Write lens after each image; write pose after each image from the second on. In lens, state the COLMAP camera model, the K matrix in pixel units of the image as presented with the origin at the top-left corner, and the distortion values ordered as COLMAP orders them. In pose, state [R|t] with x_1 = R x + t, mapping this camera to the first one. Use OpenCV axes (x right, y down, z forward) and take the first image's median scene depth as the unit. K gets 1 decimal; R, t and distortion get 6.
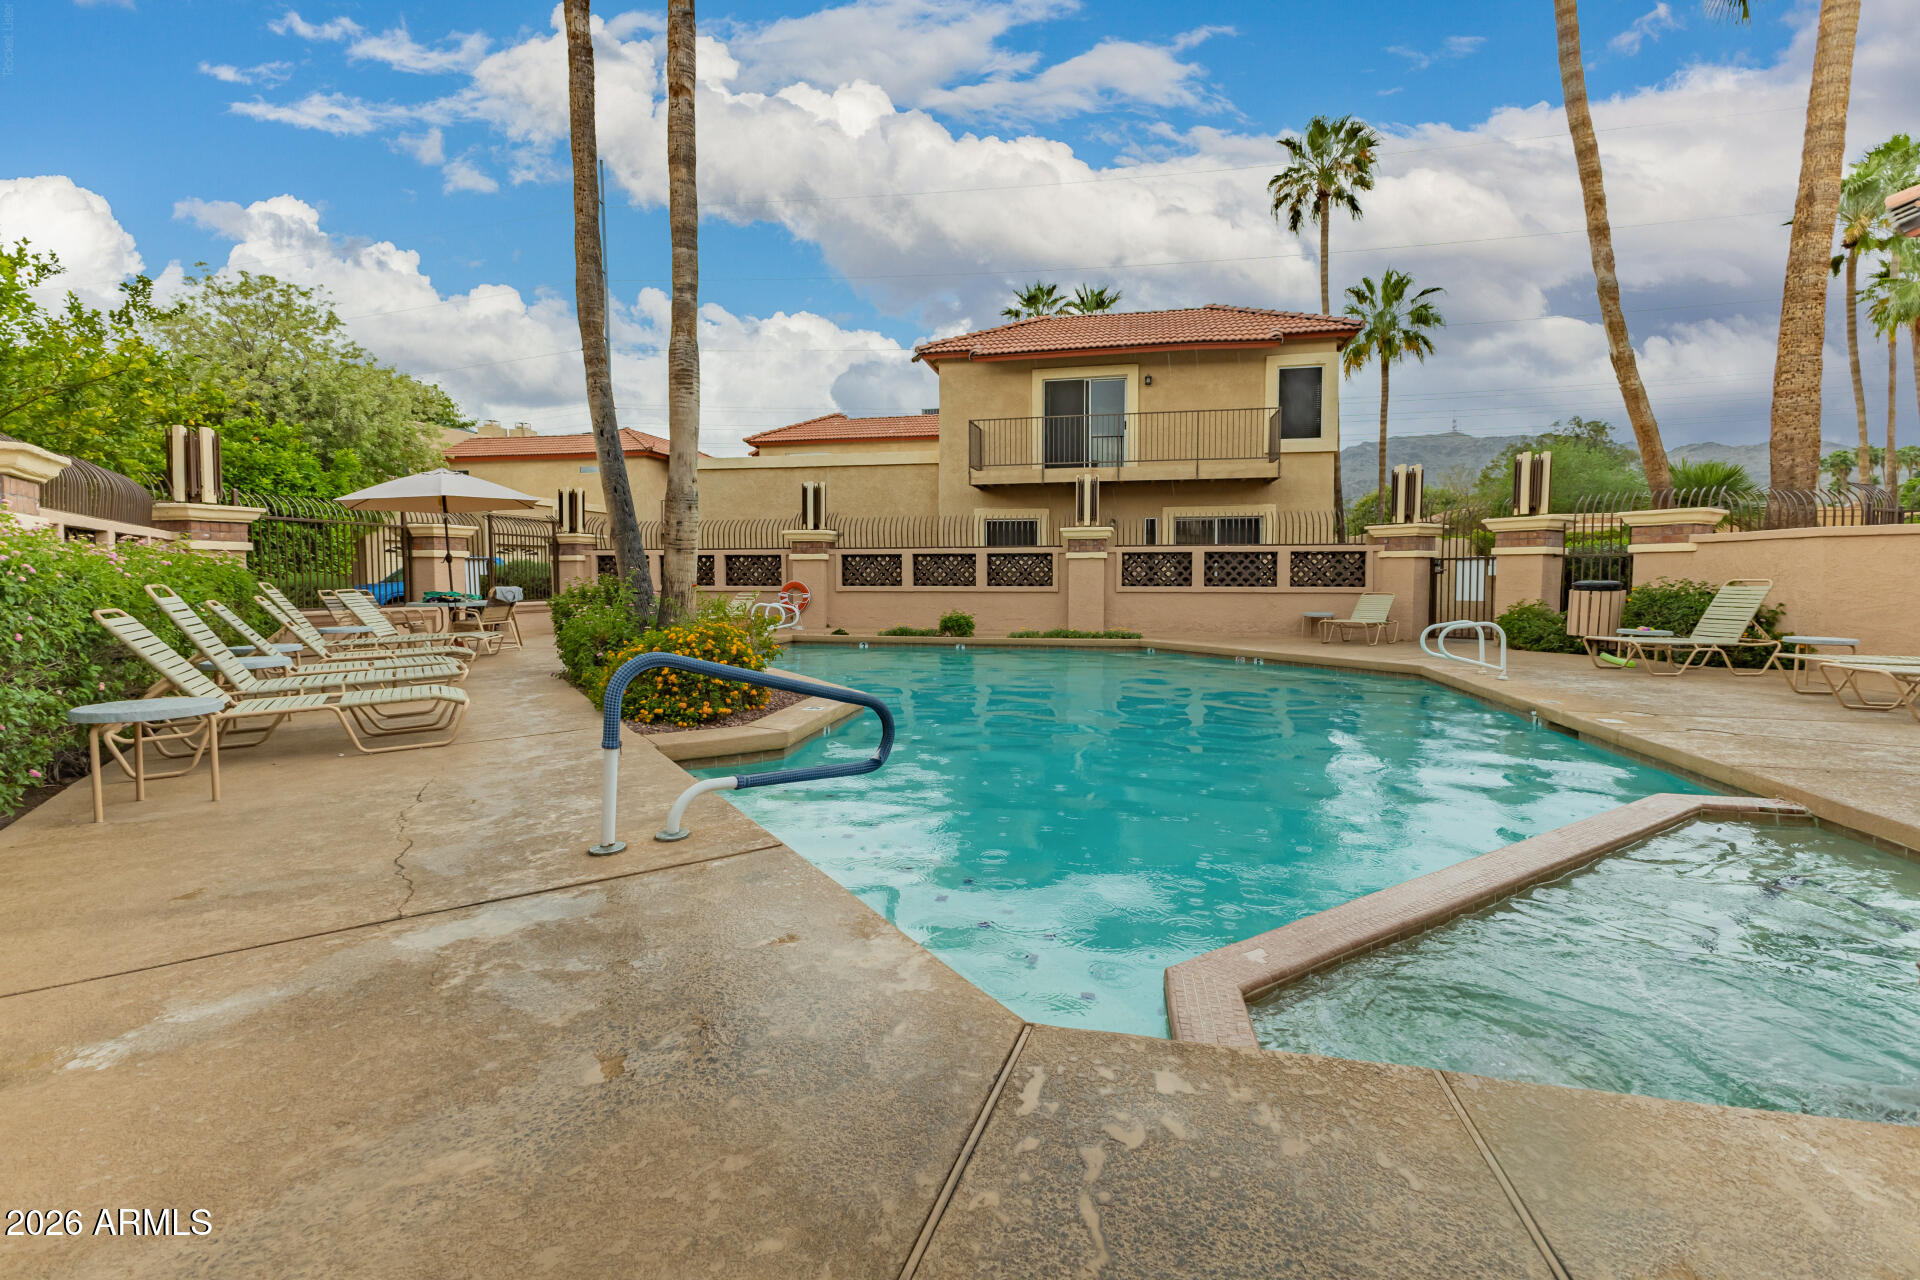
lens RADIAL K [[825.8, 0, 957.9], [0, 825.8, 638.2], [0, 0, 1]] dist [-0.004063, -0.000283]
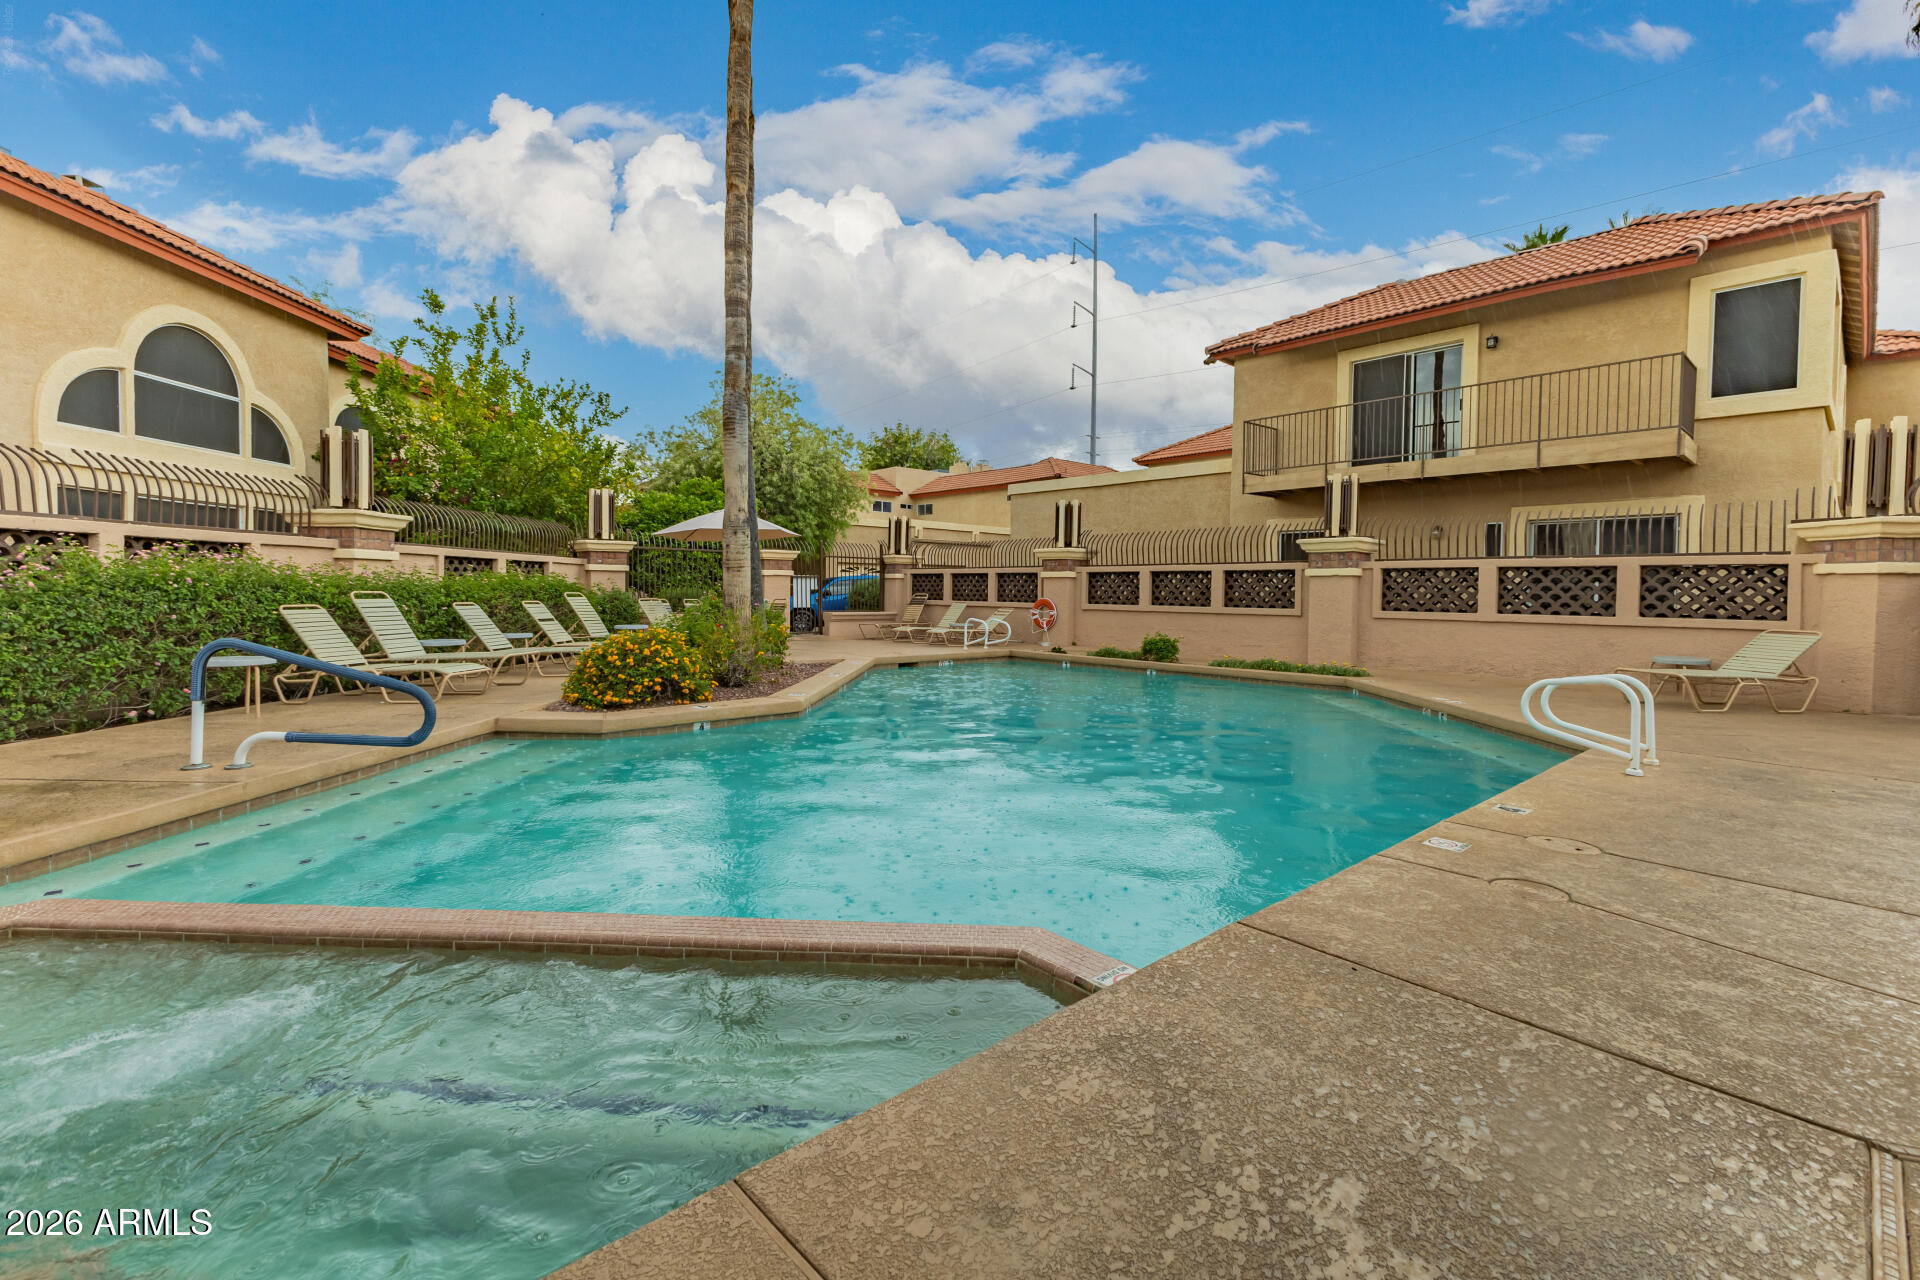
lens RADIAL K [[825.8, 0, 953.5], [0, 825.8, 625.3], [0, 0, 1]] dist [-0.004063, -0.000283]
pose [[0.801995, 0.035120, -0.596298, 0.303648], [-0.056419, 0.998261, -0.017086, -0.011172], [0.594661, 0.047345, 0.802582, 0.110686]]
